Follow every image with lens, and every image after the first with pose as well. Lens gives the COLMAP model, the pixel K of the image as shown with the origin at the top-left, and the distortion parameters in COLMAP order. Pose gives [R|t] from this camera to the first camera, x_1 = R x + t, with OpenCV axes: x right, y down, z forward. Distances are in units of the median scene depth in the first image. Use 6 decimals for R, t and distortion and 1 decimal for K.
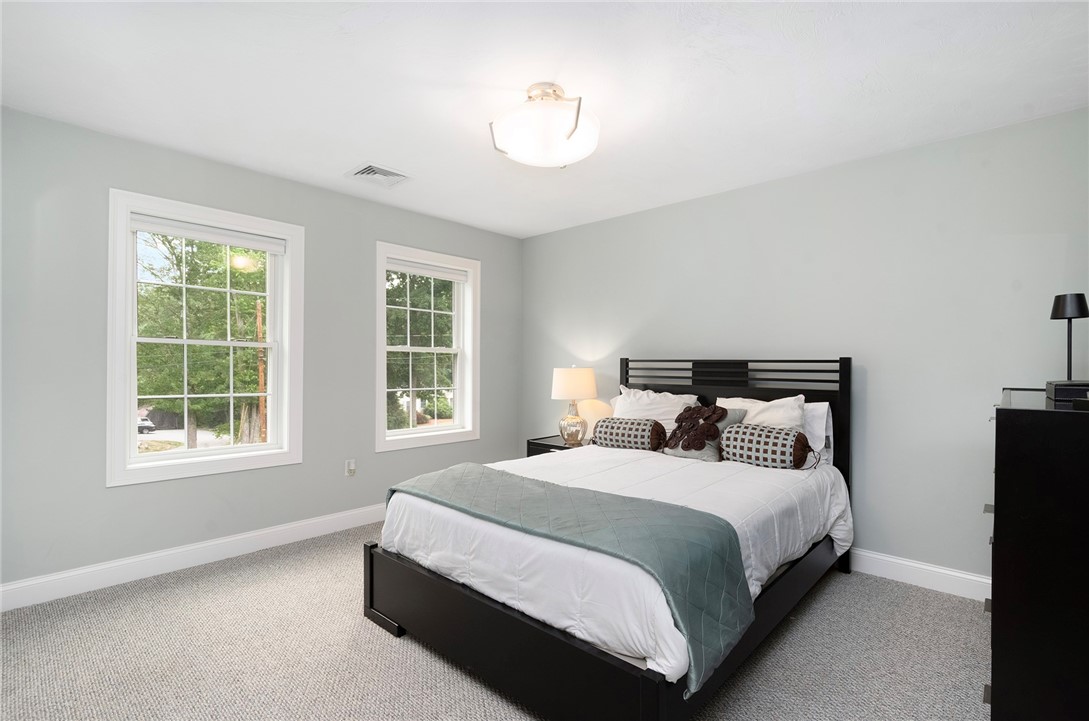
lens RADIAL K [[528.9, 0, 548.8], [0, 528.9, 360.2], [0, 0, 1]] dist [-0.001214, -0.000239]
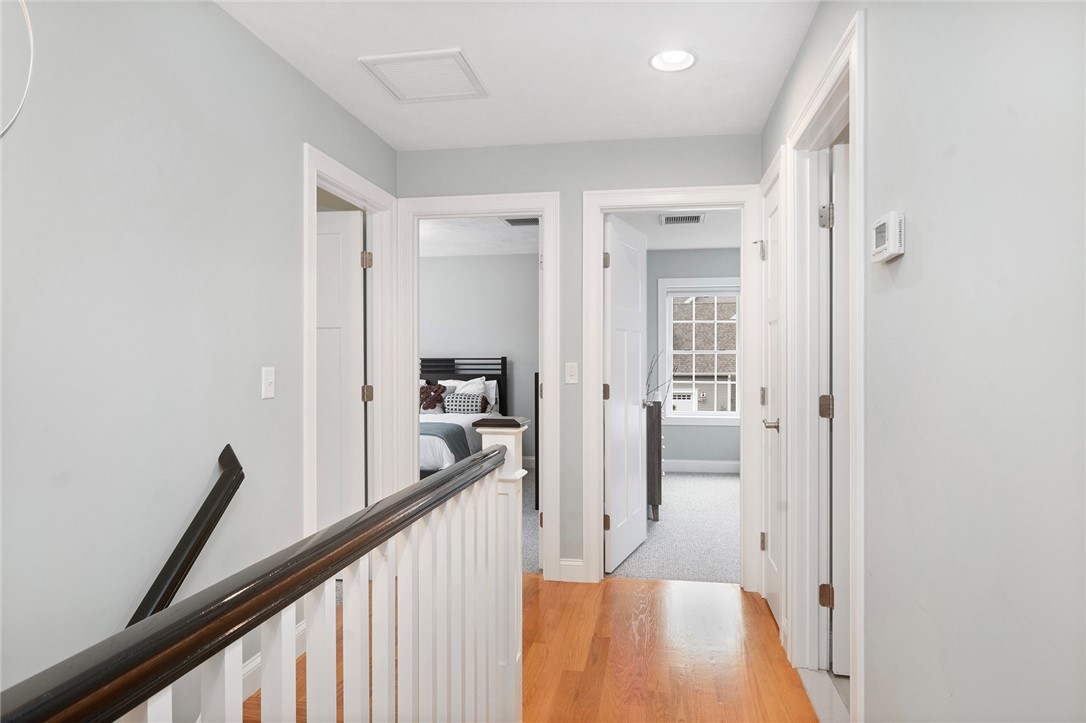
lens RADIAL K [[946.9, 0, 542.2], [0, 946.9, 361.3], [0, 0, 1]] dist [0.000671, -0.000351]
pose [[0.851834, -0.004695, 0.523790, -1.121806], [0.001492, 0.999978, 0.006538, -0.011320], [-0.523809, -0.004788, 0.851822, -2.000966]]
